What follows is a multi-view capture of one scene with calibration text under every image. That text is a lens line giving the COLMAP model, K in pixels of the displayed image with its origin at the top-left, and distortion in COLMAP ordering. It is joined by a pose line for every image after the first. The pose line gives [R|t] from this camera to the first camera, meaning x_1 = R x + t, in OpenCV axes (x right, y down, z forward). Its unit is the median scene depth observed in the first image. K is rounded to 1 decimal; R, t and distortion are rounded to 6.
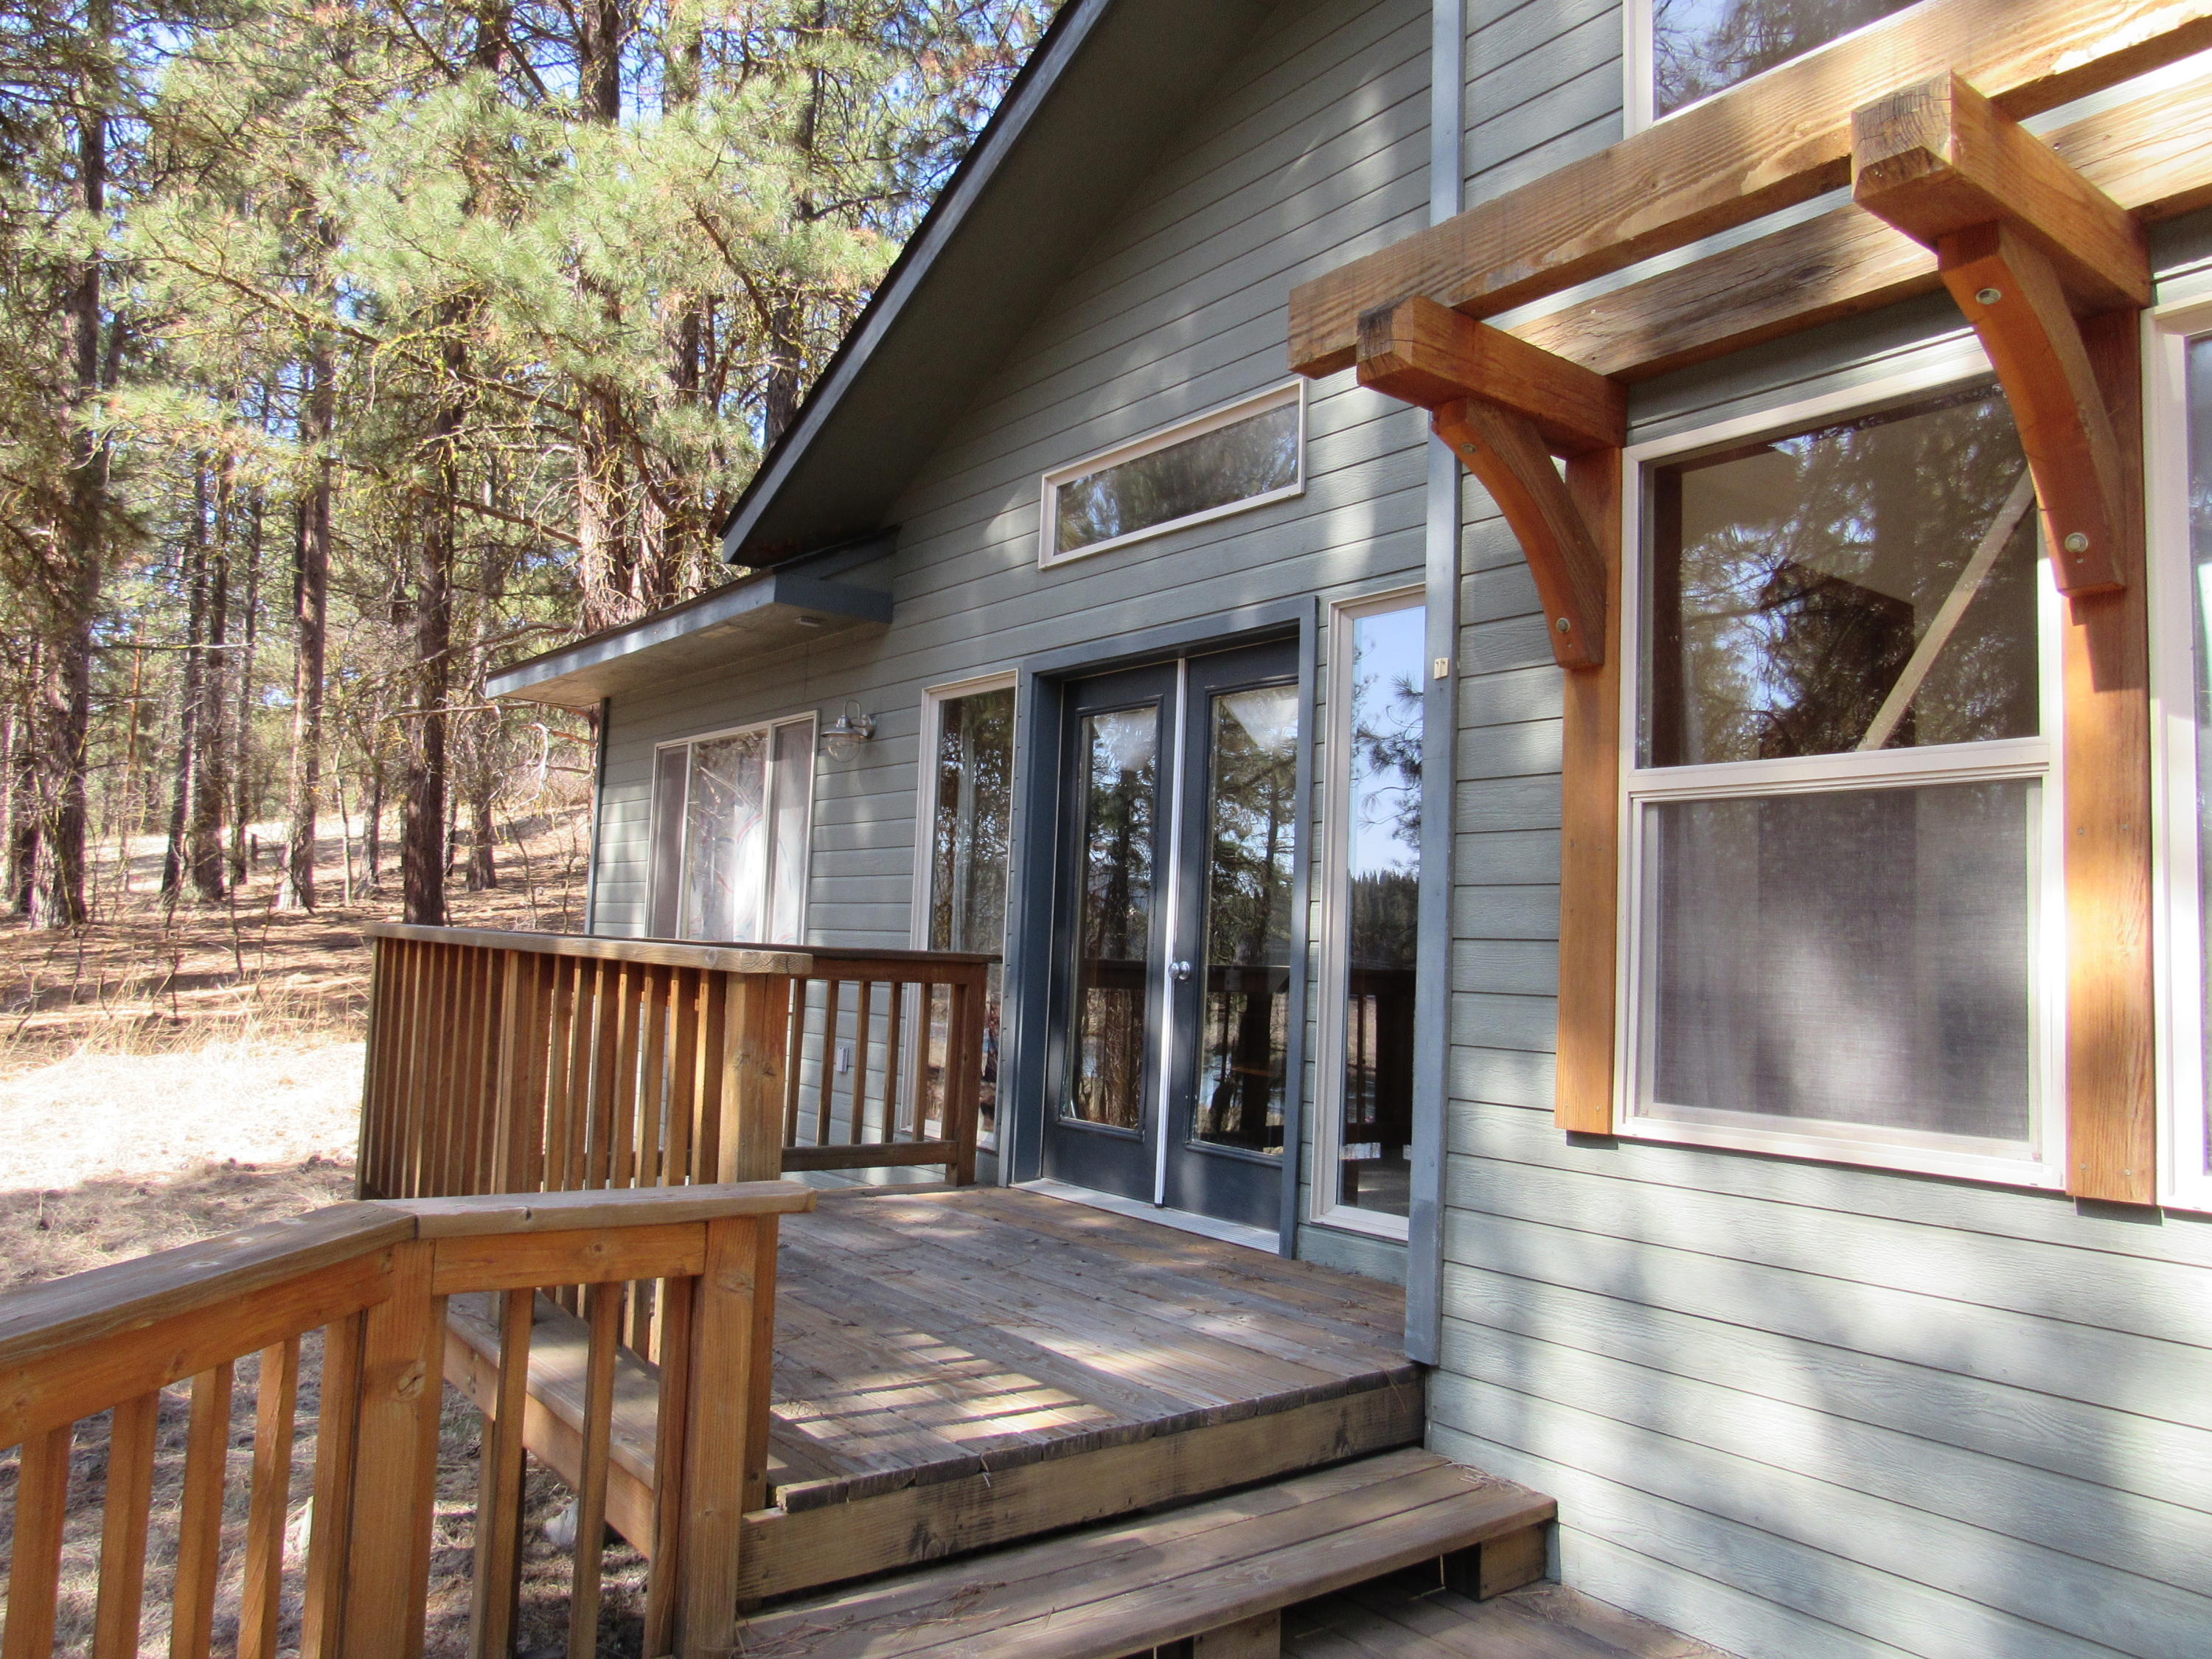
lens RADIAL K [[1634.2, 0, 1106.0], [0, 1634.2, 829.5], [0, 0, 1]] dist [-0.000317, 0.001647]
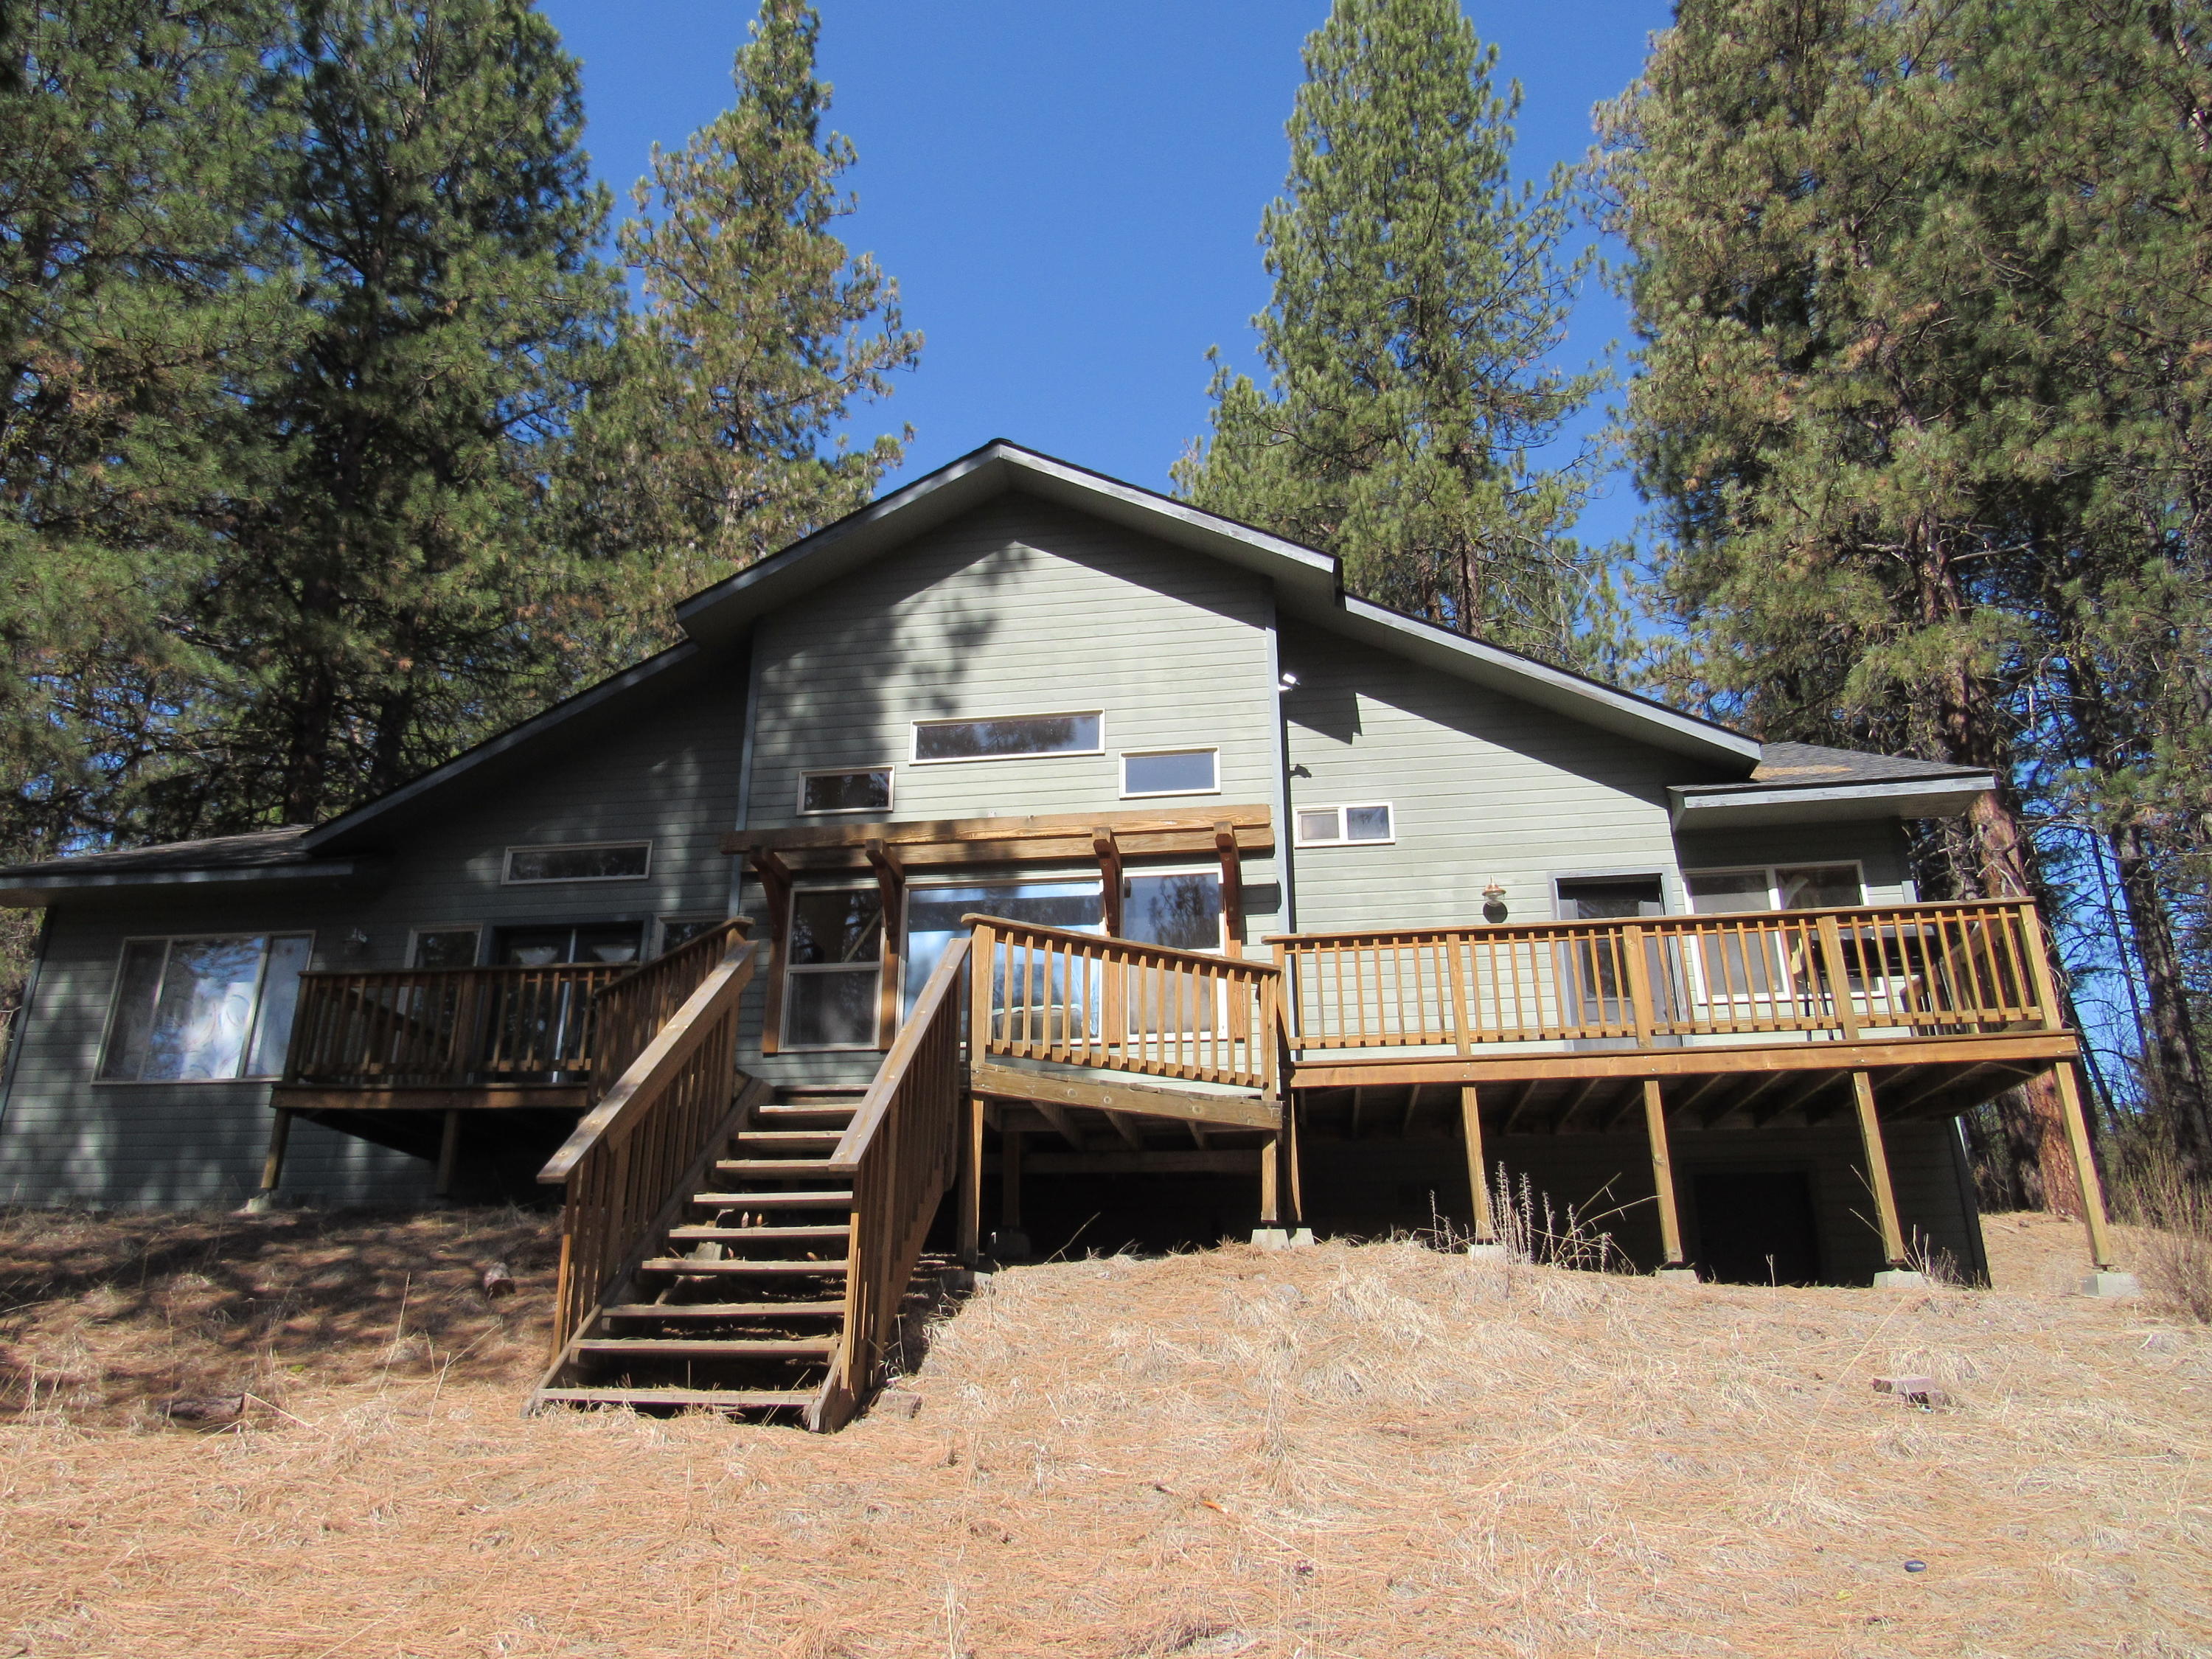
lens RADIAL K [[1562.9, 0, 1106.0], [0, 1562.9, 829.5], [0, 0, 1]] dist [-0.026299, 0.006190]
pose [[0.705567, 0.205520, 0.678187, -1.178284], [-0.026323, 0.963962, -0.264736, 0.416054], [-0.708154, 0.168937, 0.685549, -1.470541]]
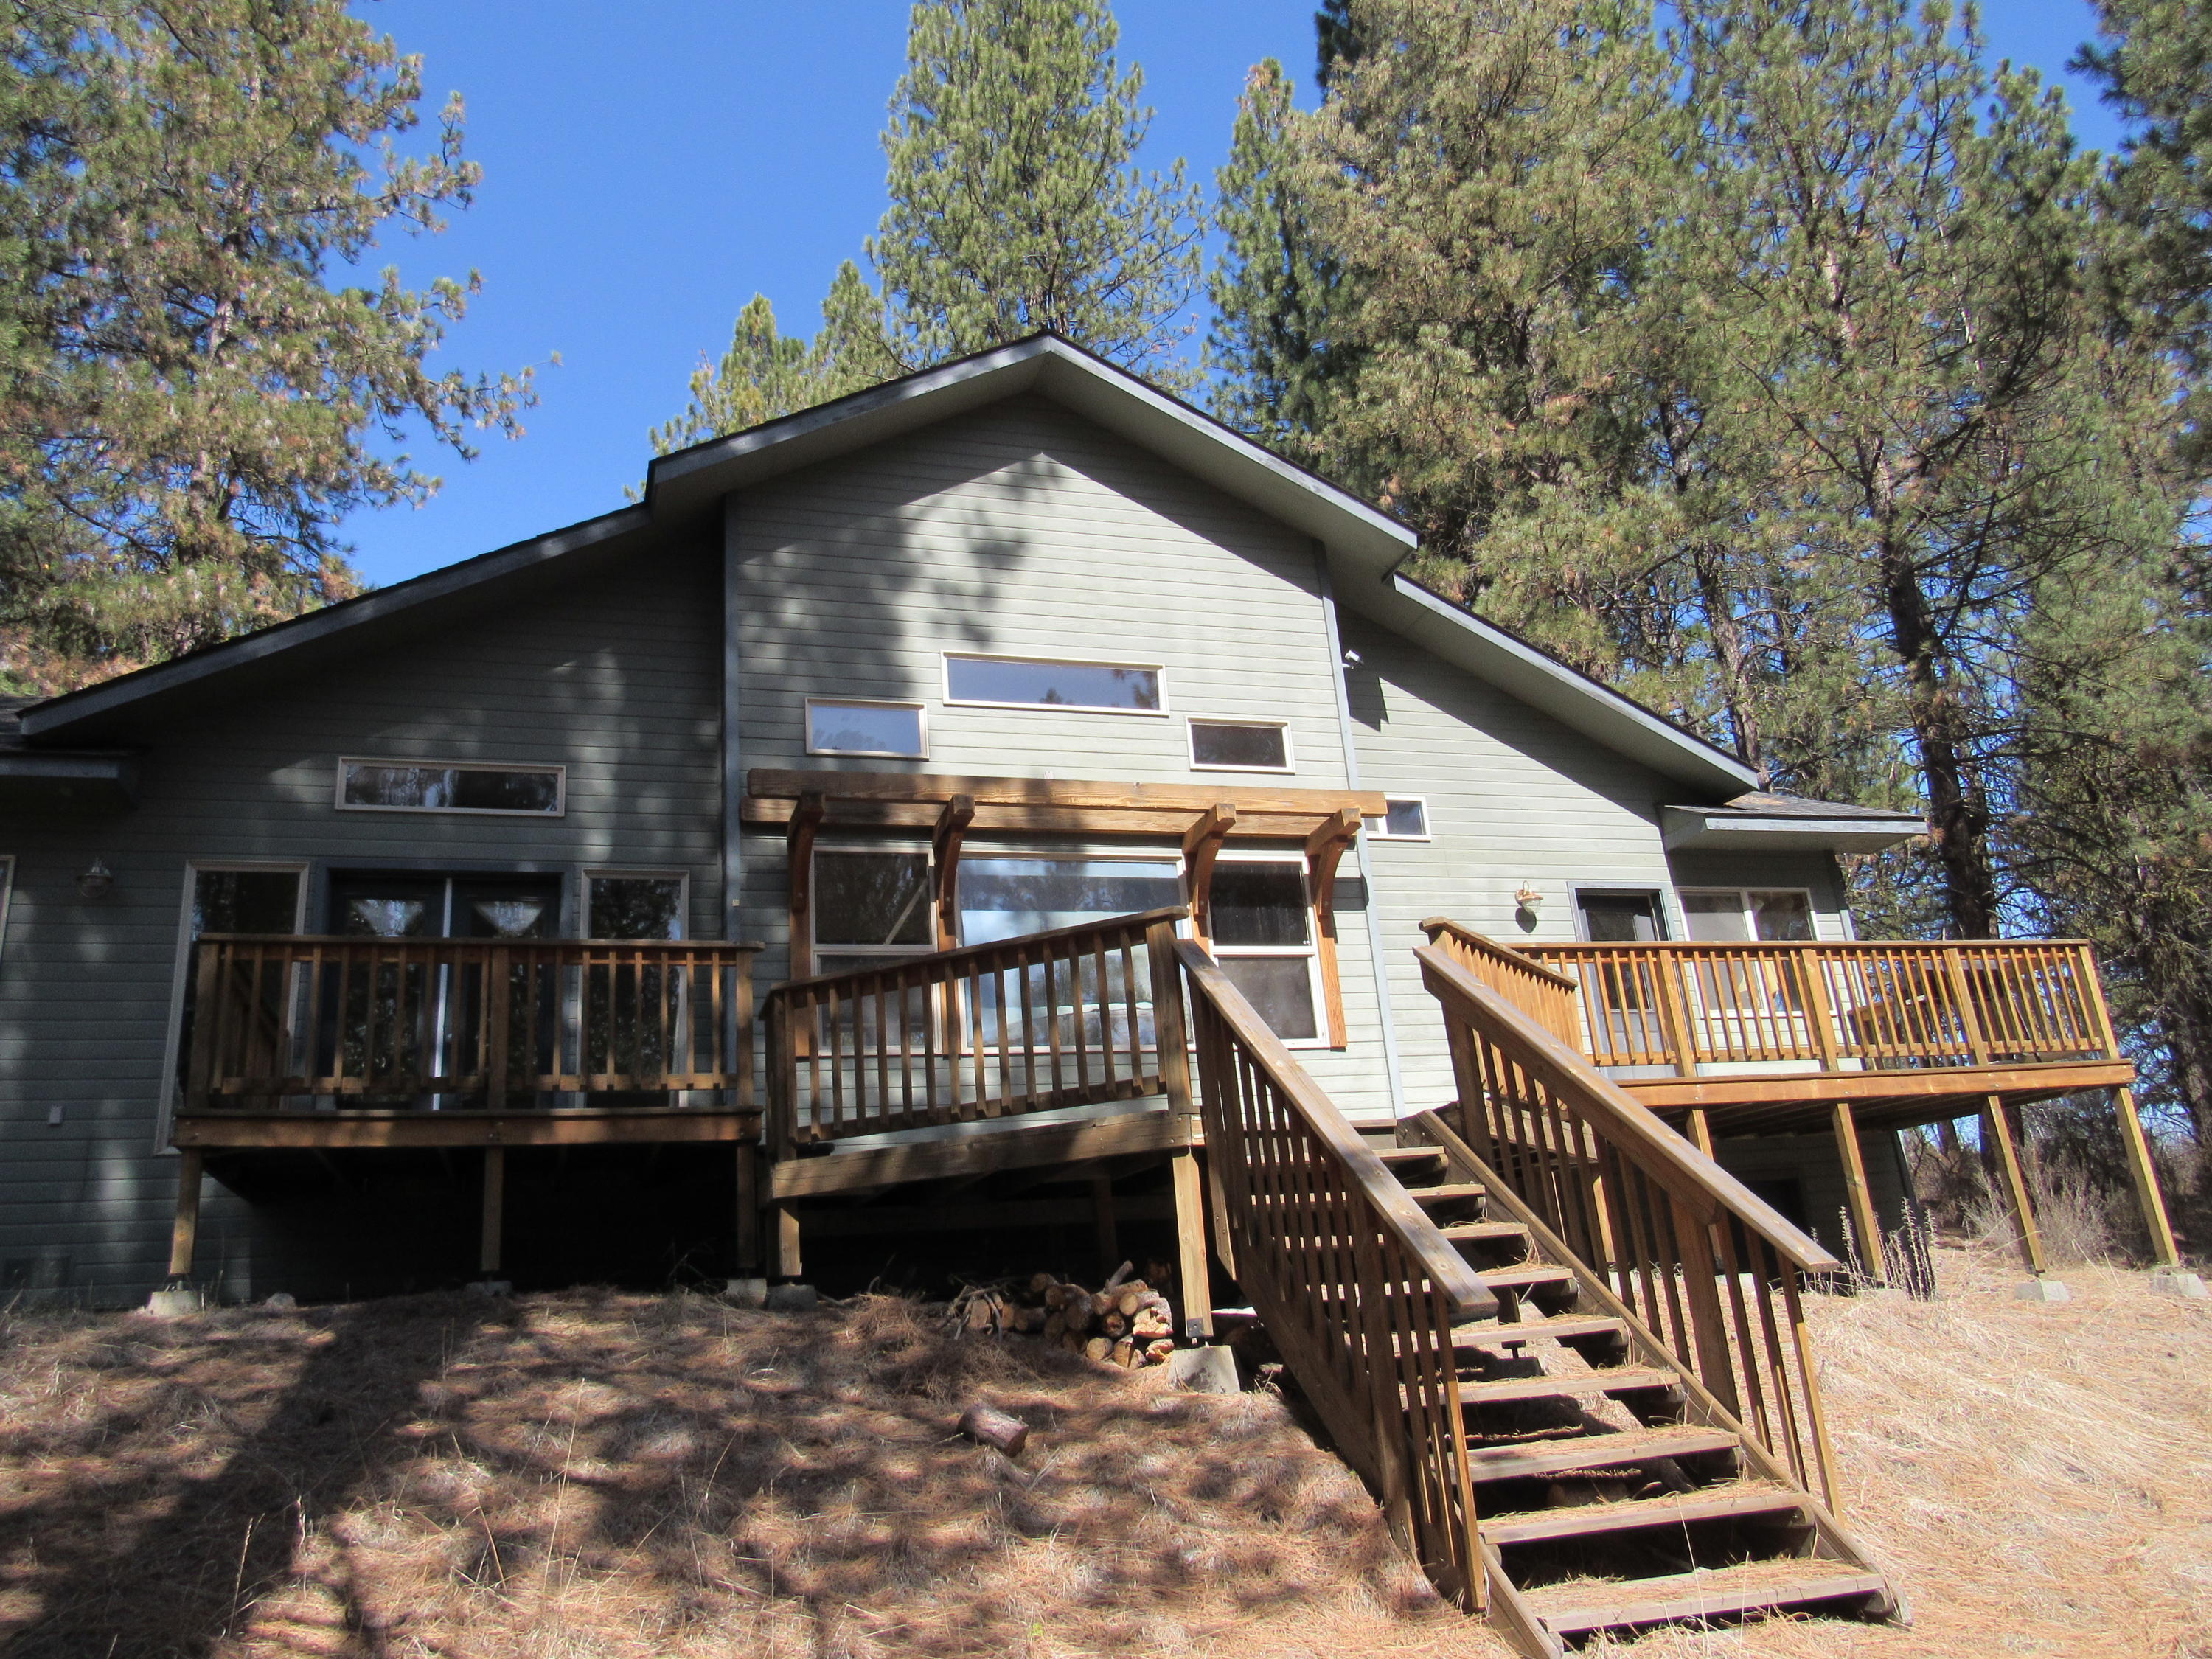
lens RADIAL K [[1562.9, 0, 1106.0], [0, 1562.9, 829.5], [0, 0, 1]] dist [-0.026299, 0.006190]
pose [[0.320322, 0.227560, 0.919571, -1.511794], [0.011957, 0.969671, -0.244123, 0.319484], [-0.947233, 0.089194, 0.307886, -0.321618]]
